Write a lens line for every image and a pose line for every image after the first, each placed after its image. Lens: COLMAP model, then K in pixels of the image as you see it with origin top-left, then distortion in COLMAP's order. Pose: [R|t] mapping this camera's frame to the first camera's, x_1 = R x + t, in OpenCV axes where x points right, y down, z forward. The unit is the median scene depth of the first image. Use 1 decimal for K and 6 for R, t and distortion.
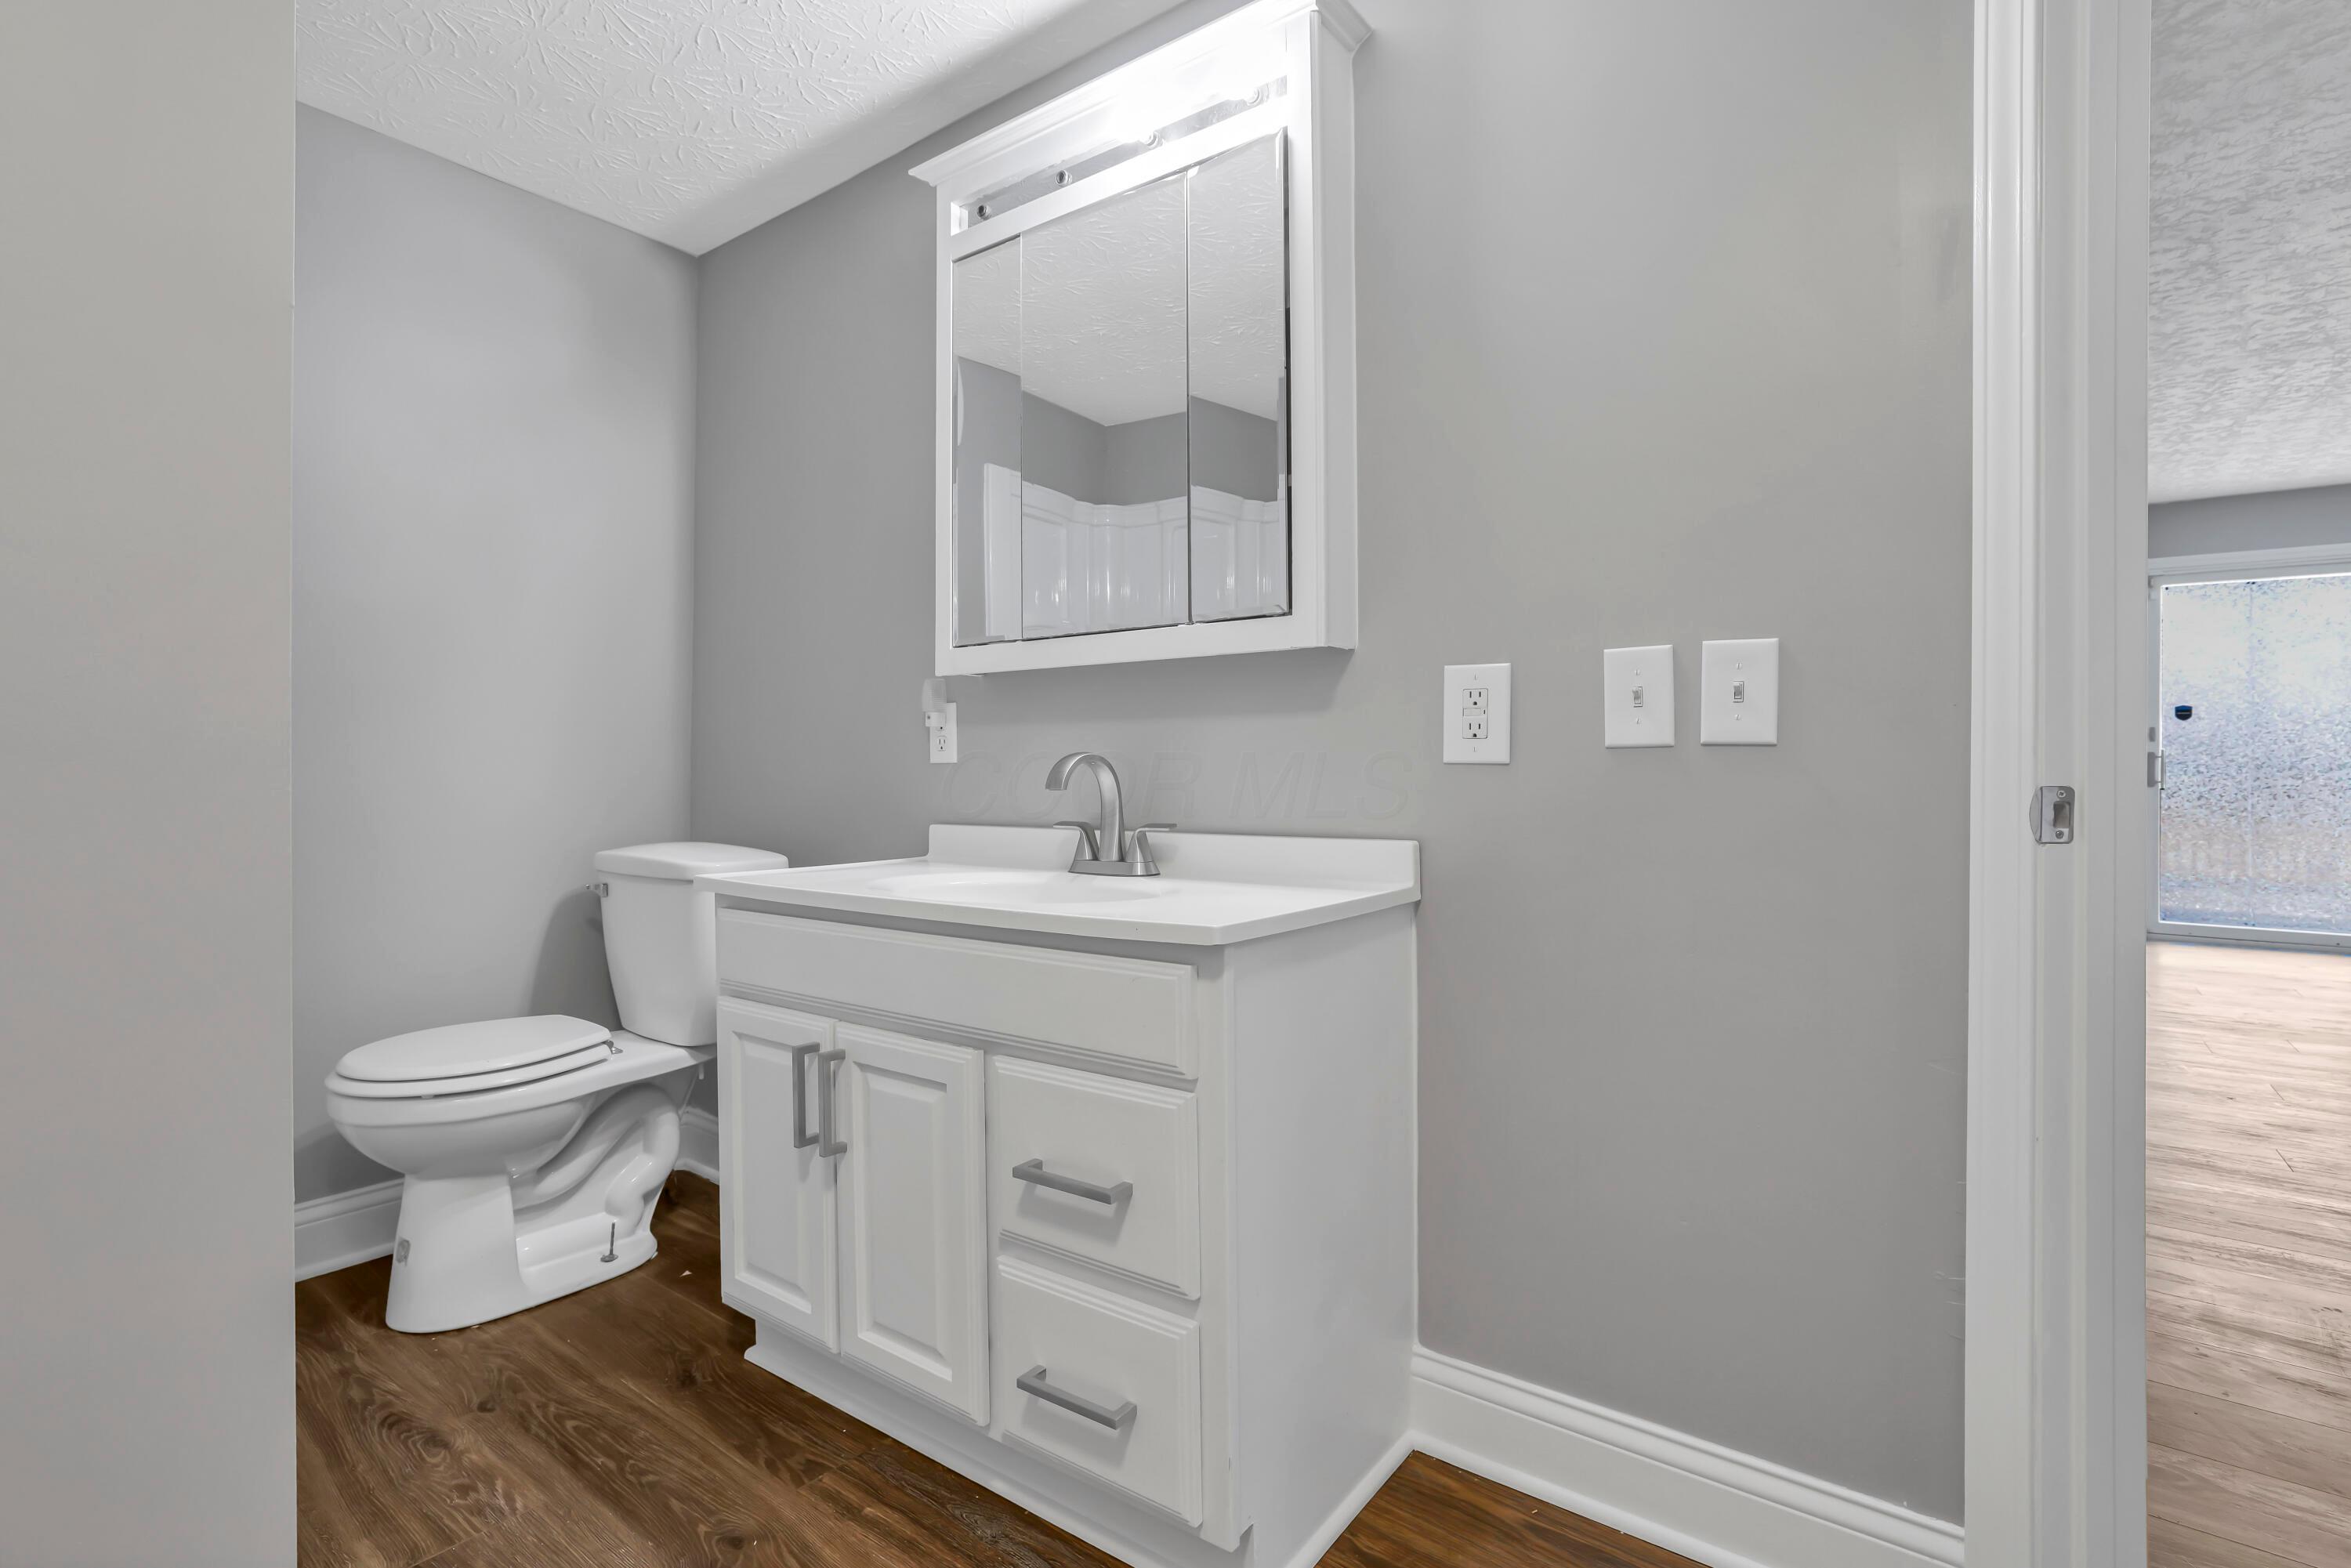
lens RADIAL K [[1008.9, 0, 1175.5], [0, 1008.9, 784.0], [0, 0, 1]] dist [-0.001343, -0.000187]
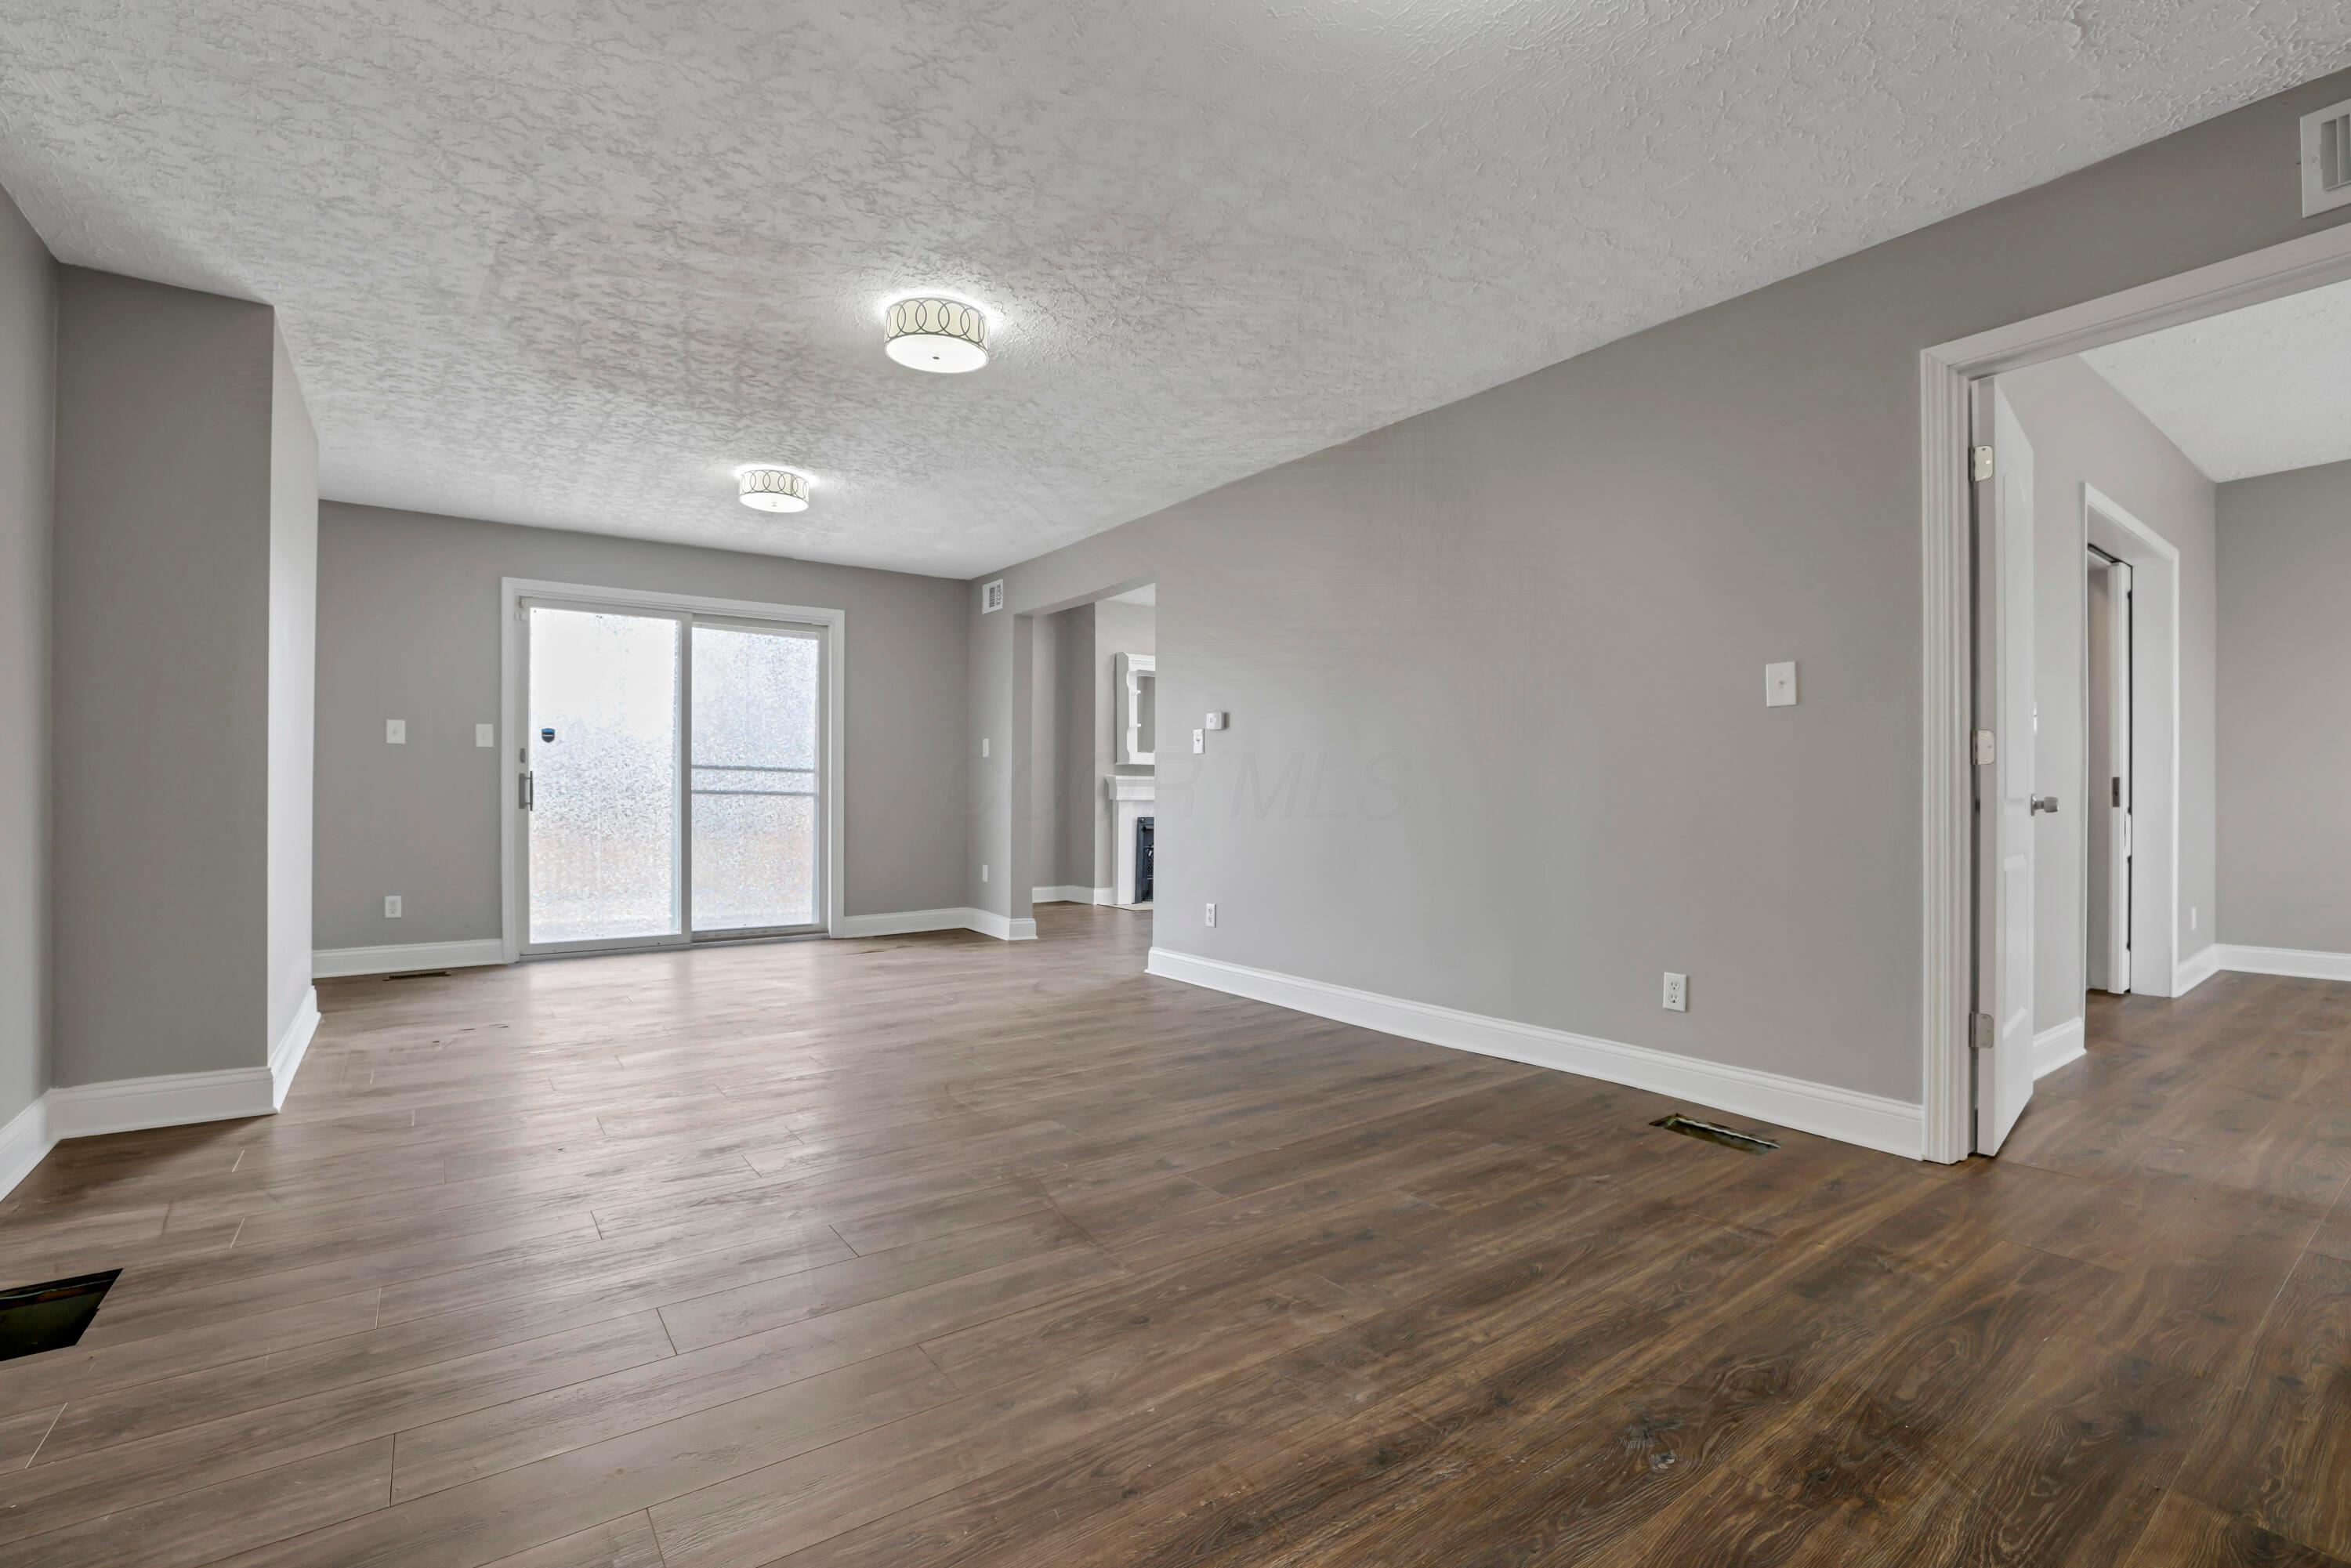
lens RADIAL K [[1071.9, 0, 1188.7], [0, 1071.9, 785.5], [0, 0, 1]] dist [-0.037002, 0.011521]
pose [[0.257086, 0.010485, 0.966332, 0.195137], [0.010579, 0.999851, -0.013663, 0.002686], [-0.966331, 0.013735, 0.256936, 0.146983]]
